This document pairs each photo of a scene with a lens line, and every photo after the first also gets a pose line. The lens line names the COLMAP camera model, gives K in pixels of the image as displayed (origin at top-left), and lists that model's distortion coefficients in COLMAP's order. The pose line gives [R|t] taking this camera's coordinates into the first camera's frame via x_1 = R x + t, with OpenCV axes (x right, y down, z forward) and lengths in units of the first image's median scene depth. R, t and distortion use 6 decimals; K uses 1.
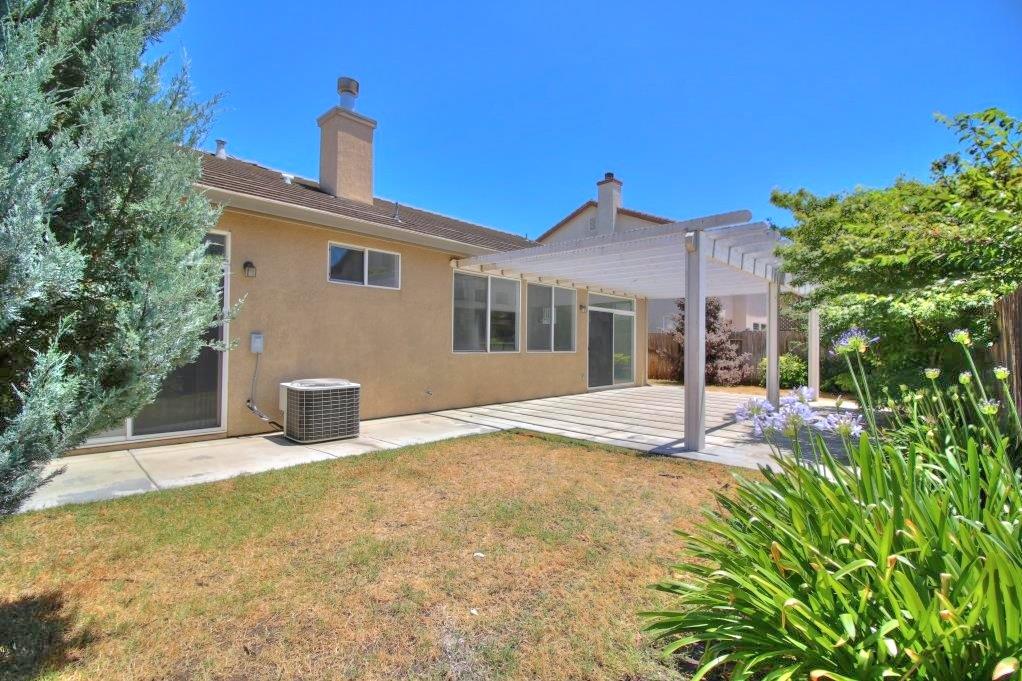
lens RADIAL K [[465.0, 0, 517.8], [0, 465.0, 339.7], [0, 0, 1]] dist [0.000919, -0.012396]
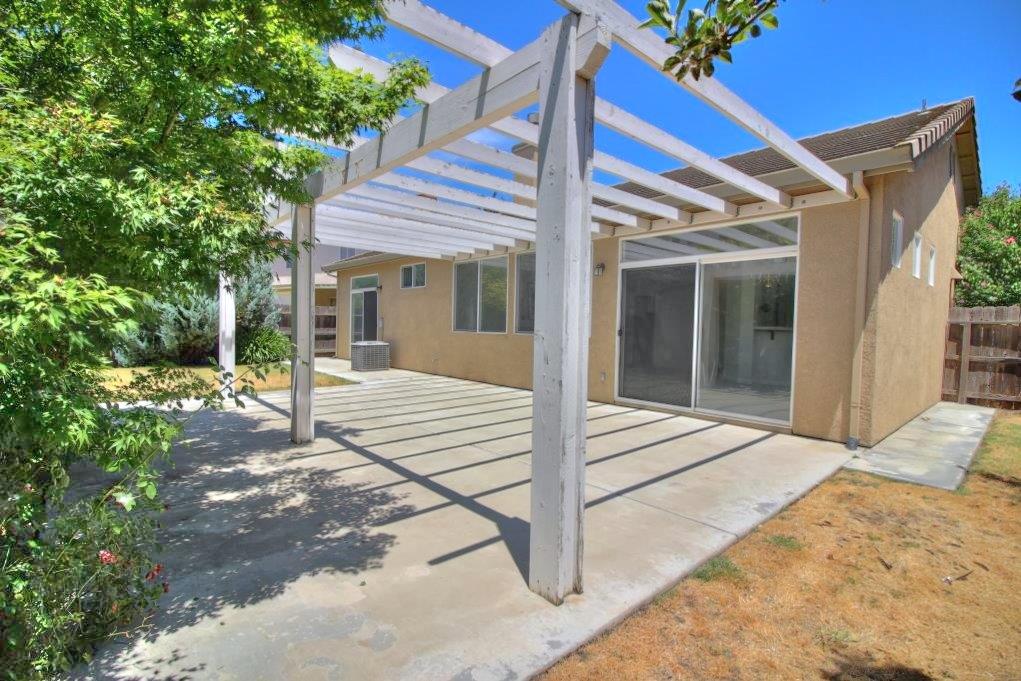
lens RADIAL K [[464.5, 0, 517.3], [0, 464.5, 339.7], [0, 0, 1]] dist [0.000919, -0.012396]
pose [[-0.093558, 0.017294, -0.995464, 0.880404], [-0.006471, 0.999817, 0.017978, 0.018795], [0.995593, 0.008124, -0.093429, 1.051742]]
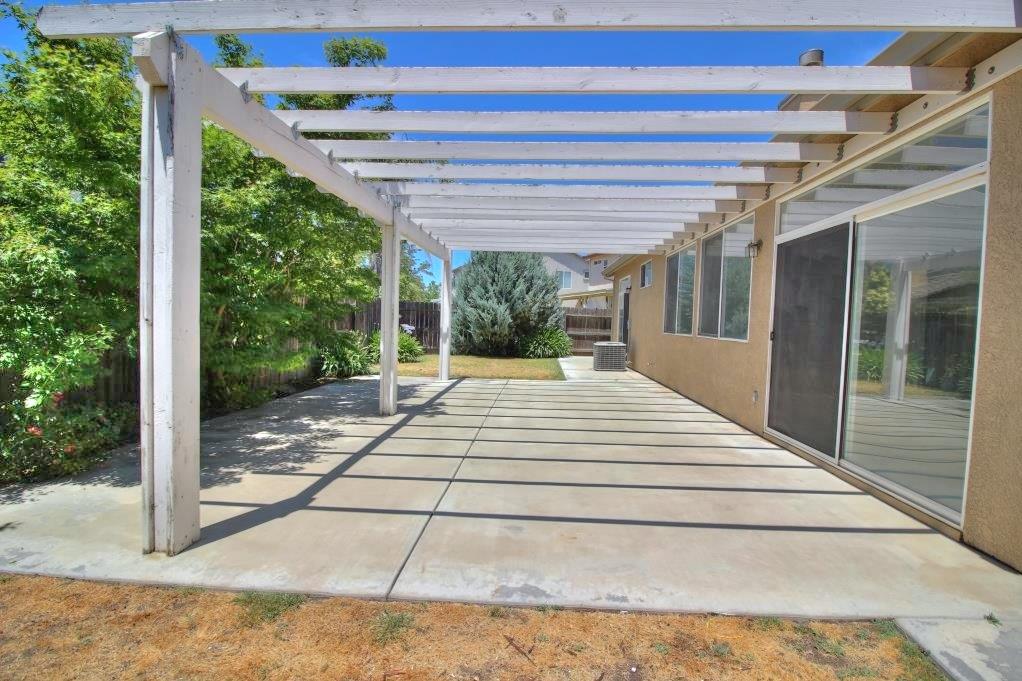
lens RADIAL K [[465.0, 0, 517.8], [0, 465.0, 339.7], [0, 0, 1]] dist [0.000919, -0.012396]
pose [[-0.758183, -0.006274, -0.652012, 0.693281], [-0.028167, 0.999335, 0.023137, 0.020278], [0.651434, 0.035907, -0.757856, 1.336856]]
